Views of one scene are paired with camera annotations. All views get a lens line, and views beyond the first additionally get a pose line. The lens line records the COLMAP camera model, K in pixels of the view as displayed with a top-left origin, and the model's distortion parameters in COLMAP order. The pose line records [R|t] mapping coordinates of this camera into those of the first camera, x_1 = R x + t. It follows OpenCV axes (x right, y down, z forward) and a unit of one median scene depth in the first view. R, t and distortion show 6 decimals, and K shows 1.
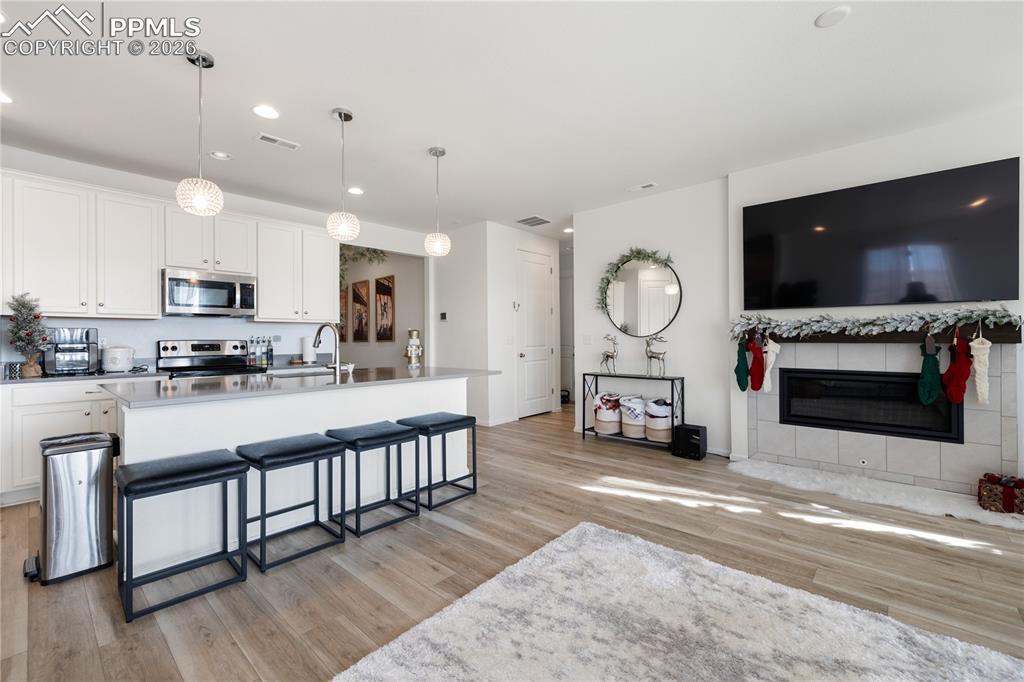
lens RADIAL K [[435.8, 0, 509.7], [0, 435.8, 342.9], [0, 0, 1]] dist [0.000075, -0.000257]
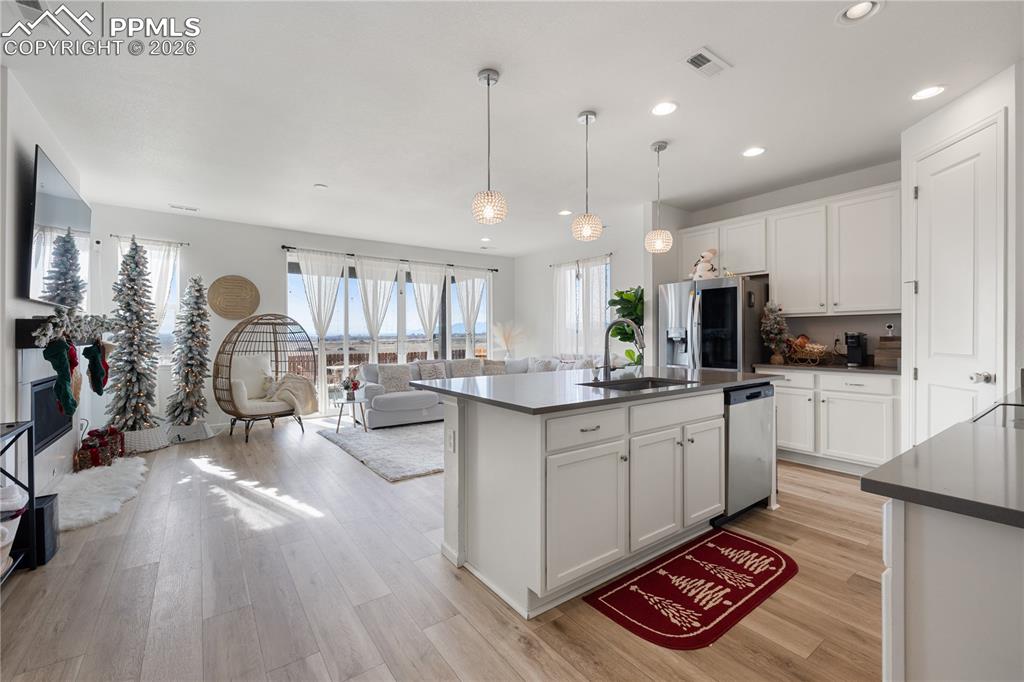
lens RADIAL K [[435.8, 0, 512.3], [0, 435.8, 337.6], [0, 0, 1]] dist [0.000075, -0.000257]
pose [[-0.980330, 0.008772, 0.197170, -0.392864], [0.007074, 0.999932, -0.009315, 0.005470], [-0.197238, -0.007737, -0.980325, 1.964763]]
